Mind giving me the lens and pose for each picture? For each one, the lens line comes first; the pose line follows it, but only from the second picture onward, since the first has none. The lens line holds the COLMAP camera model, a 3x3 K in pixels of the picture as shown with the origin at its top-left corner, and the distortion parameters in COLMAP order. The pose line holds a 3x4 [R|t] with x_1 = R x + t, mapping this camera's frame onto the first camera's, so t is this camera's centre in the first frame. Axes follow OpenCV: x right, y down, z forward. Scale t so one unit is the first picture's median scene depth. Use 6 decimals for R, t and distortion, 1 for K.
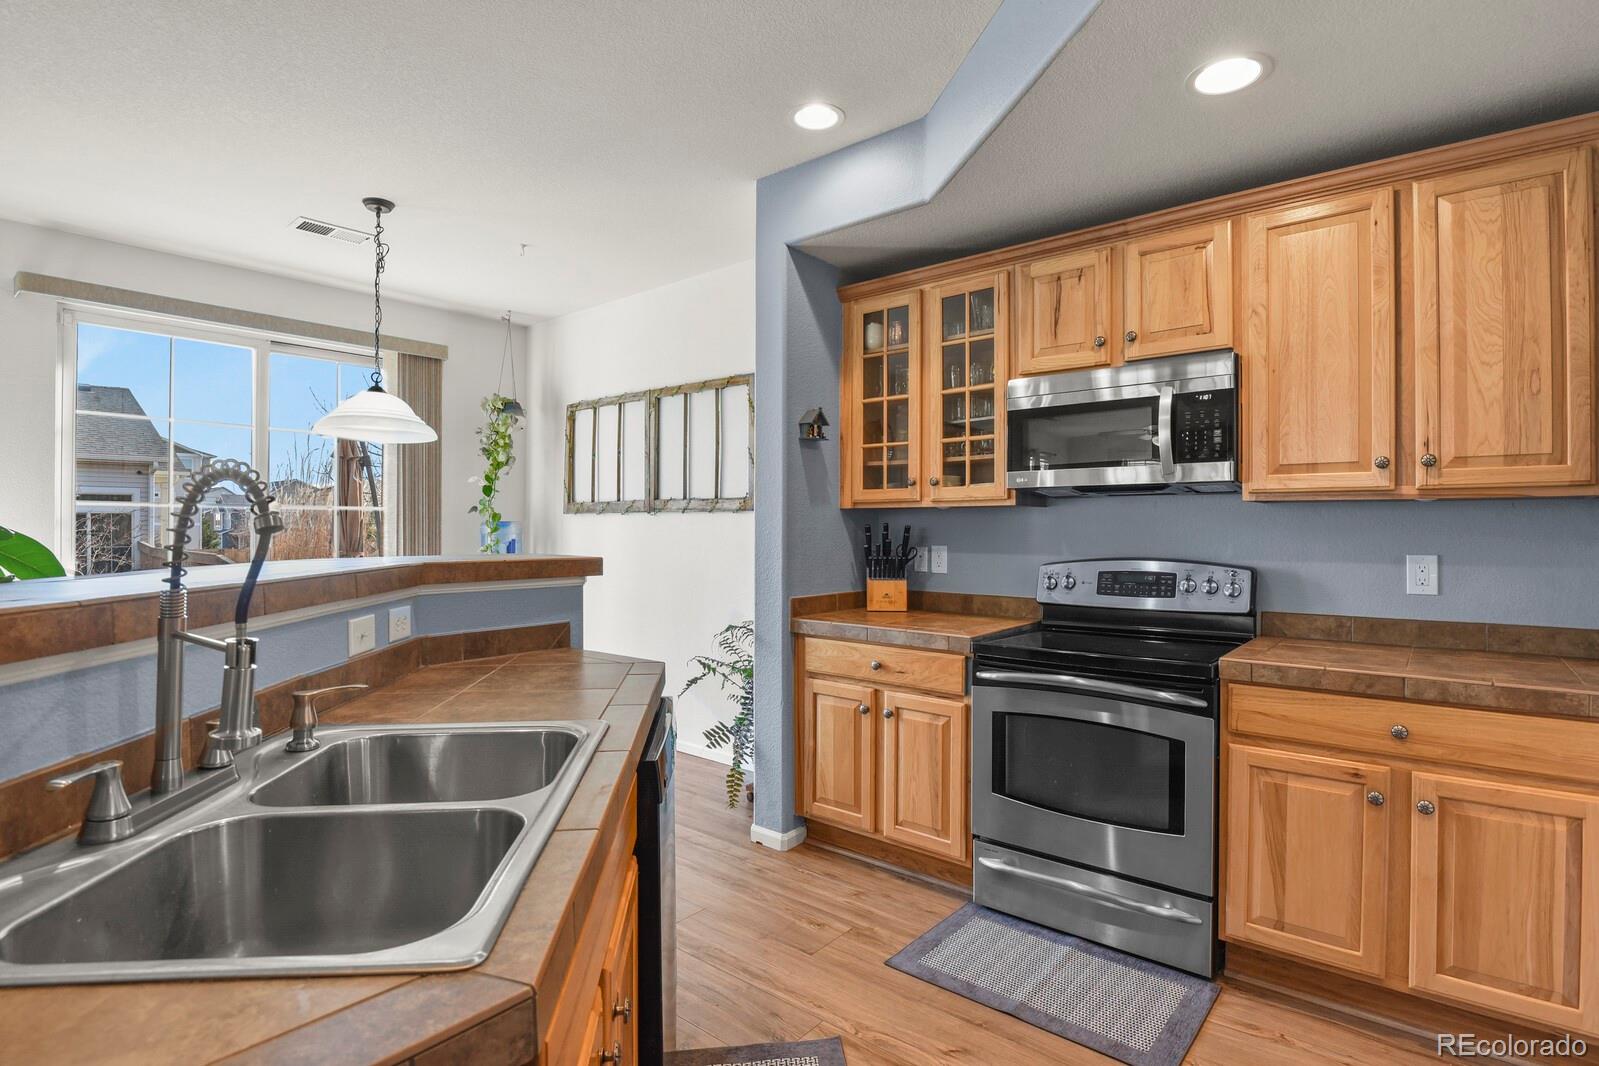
lens RADIAL K [[786.4, 0, 806.5], [0, 786.4, 530.5], [0, 0, 1]] dist [-0.017977, -0.009966]
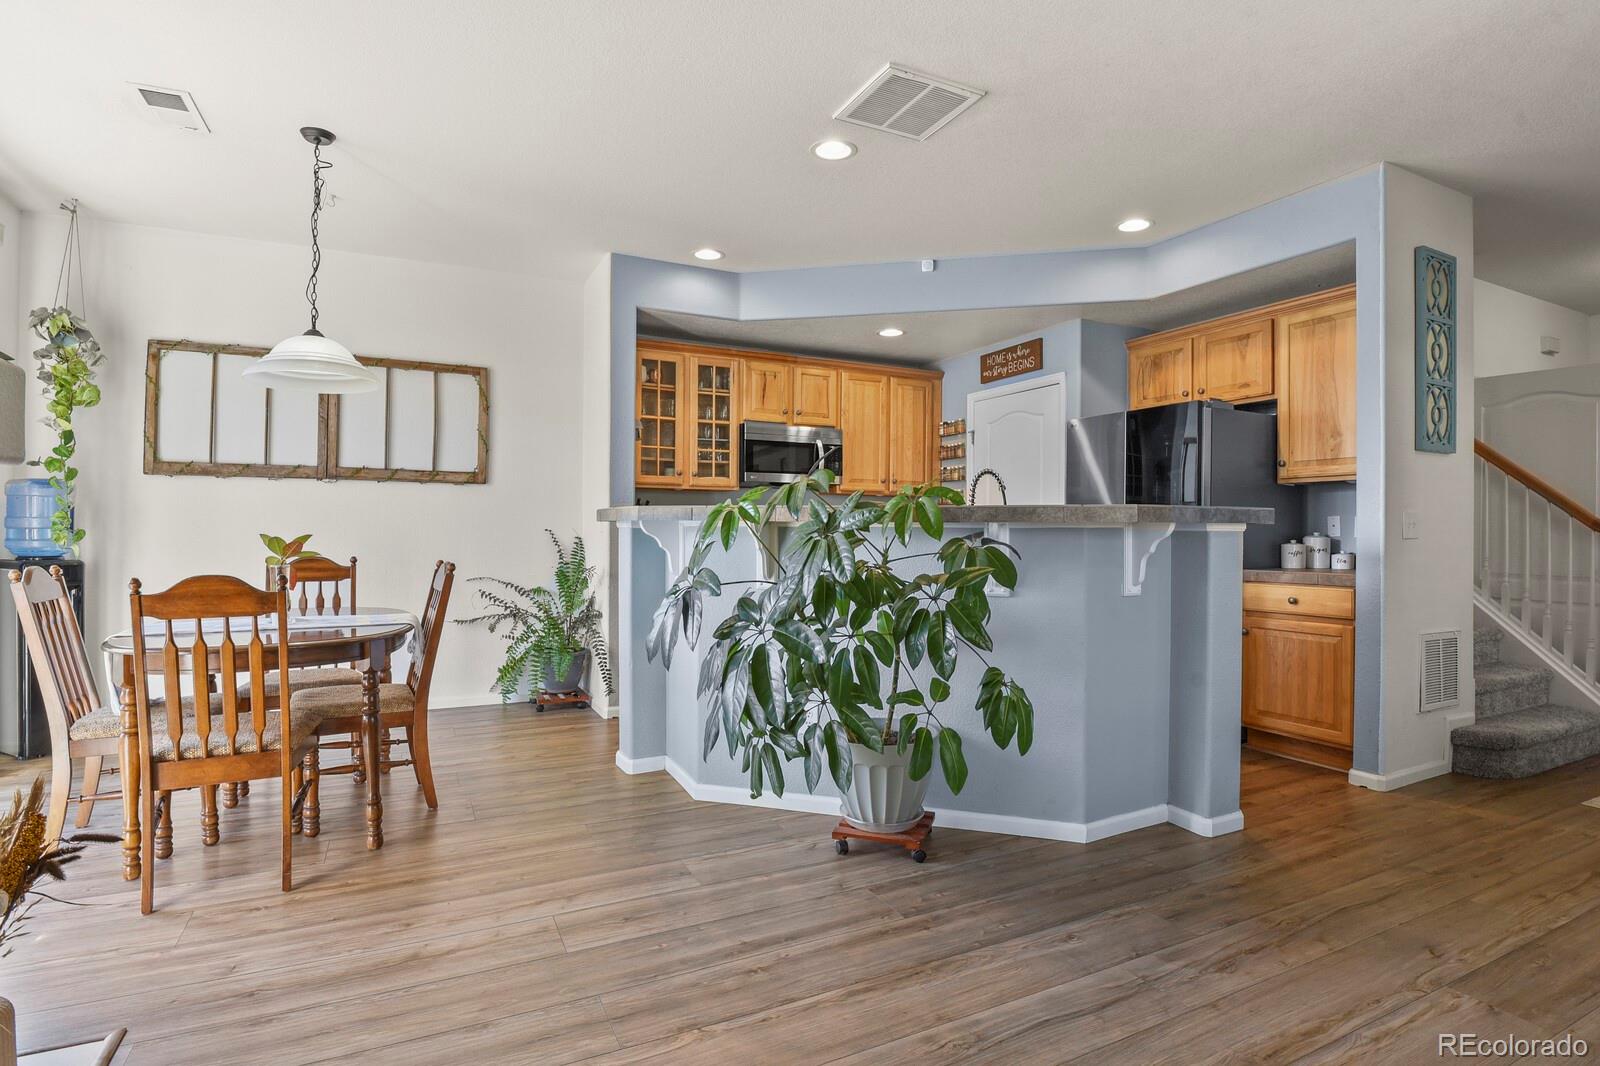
lens RADIAL K [[786.9, 0, 807.0], [0, 786.9, 530.5], [0, 0, 1]] dist [-0.017977, -0.009966]
pose [[0.409674, -0.002146, 0.912230, -1.351063], [-0.005036, 0.999977, 0.004614, 0.052916], [-0.912218, -0.006485, 0.409653, 0.103101]]
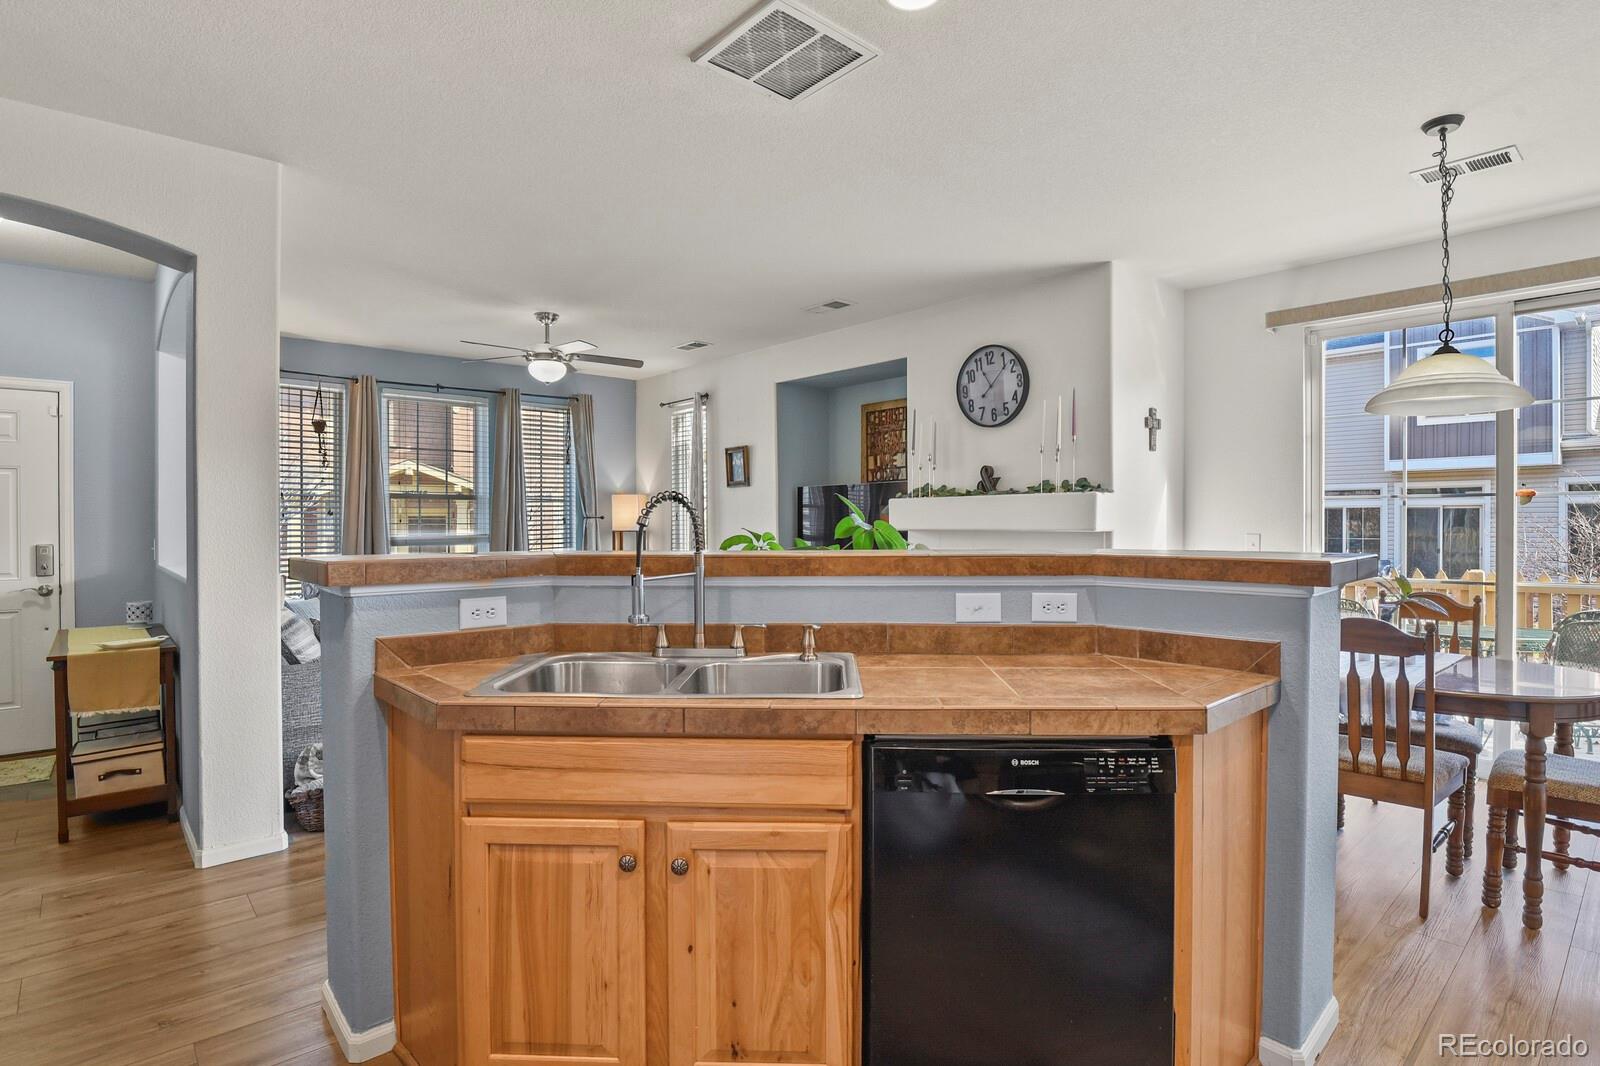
lens RADIAL K [[815.4, 0, 800.0], [0, 815.4, 533.0], [0, 0, 1]] dist [-0.002232, -0.013063]
pose [[-0.147654, 0.008208, -0.989005, 0.454202], [0.004212, 0.999962, 0.007670, 0.000905], [0.989030, -0.003033, -0.147683, 0.534185]]
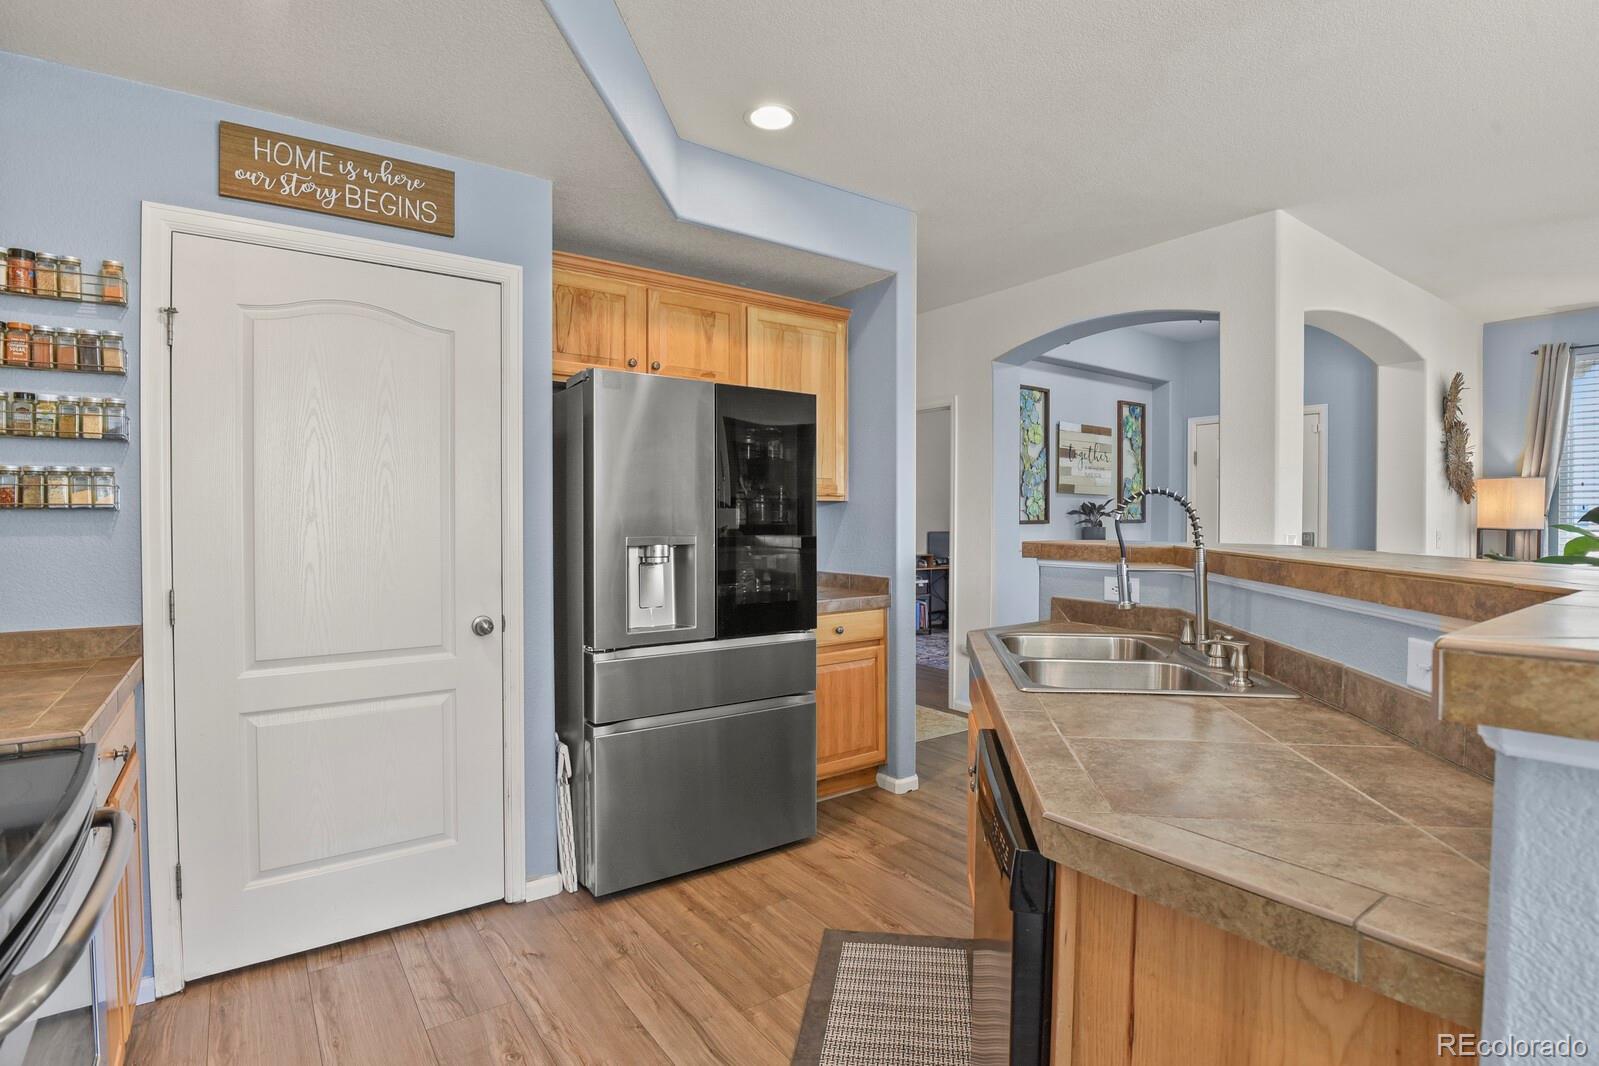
lens RADIAL K [[786.4, 0, 806.5], [0, 786.4, 530.5], [0, 0, 1]] dist [-0.017977, -0.009966]
pose [[-0.966840, -0.004787, 0.255339, -0.123984], [-0.001252, 0.999901, 0.014003, 0.001174], [-0.255381, 0.013219, -0.966750, 1.064221]]
